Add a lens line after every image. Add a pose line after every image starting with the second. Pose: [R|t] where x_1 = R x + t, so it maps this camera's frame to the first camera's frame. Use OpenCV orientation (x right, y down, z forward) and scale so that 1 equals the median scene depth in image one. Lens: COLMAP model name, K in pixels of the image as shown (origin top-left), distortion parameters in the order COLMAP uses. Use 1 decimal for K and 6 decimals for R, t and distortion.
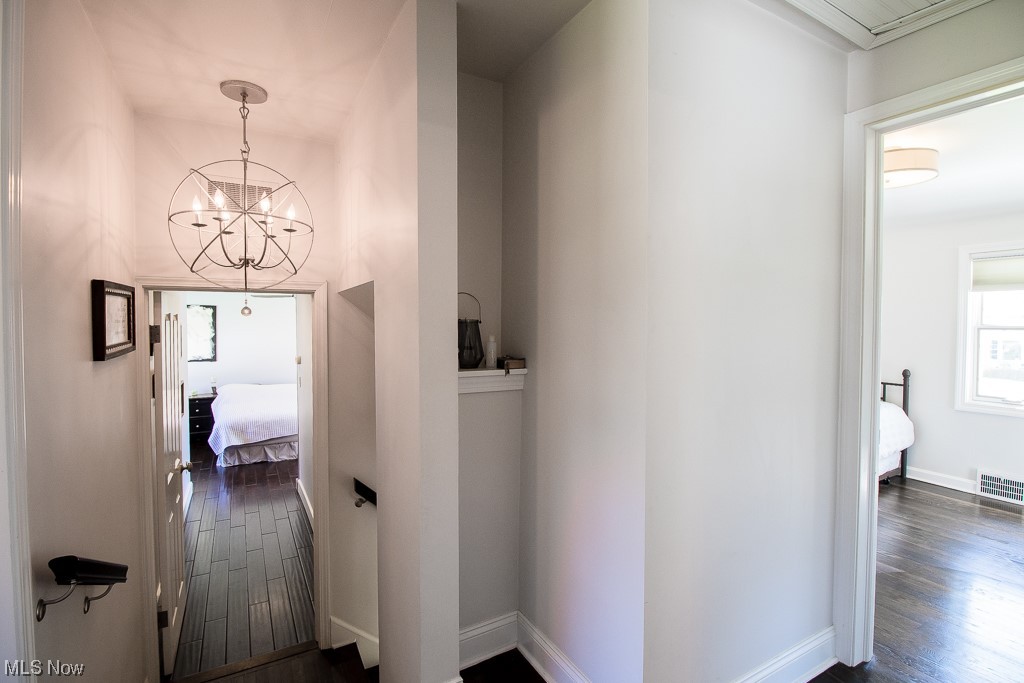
lens RADIAL K [[480.6, 0, 504.6], [0, 480.6, 340.0], [0, 0, 1]] dist [-0.005961, -0.001509]
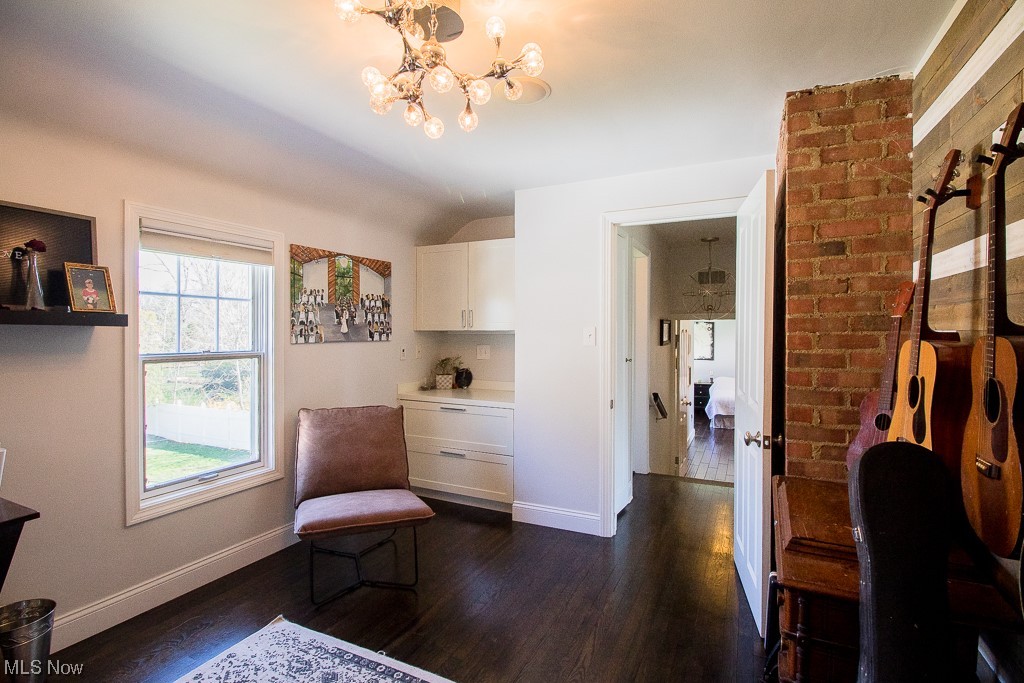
lens RADIAL K [[480.6, 0, 505.8], [0, 480.6, 339.3], [0, 0, 1]] dist [-0.005961, -0.001509]
pose [[0.563161, 0.006356, -0.826323, 0.299992], [-0.026866, 0.999583, -0.010620, 0.016823], [0.825911, 0.028181, 0.563096, -0.413782]]
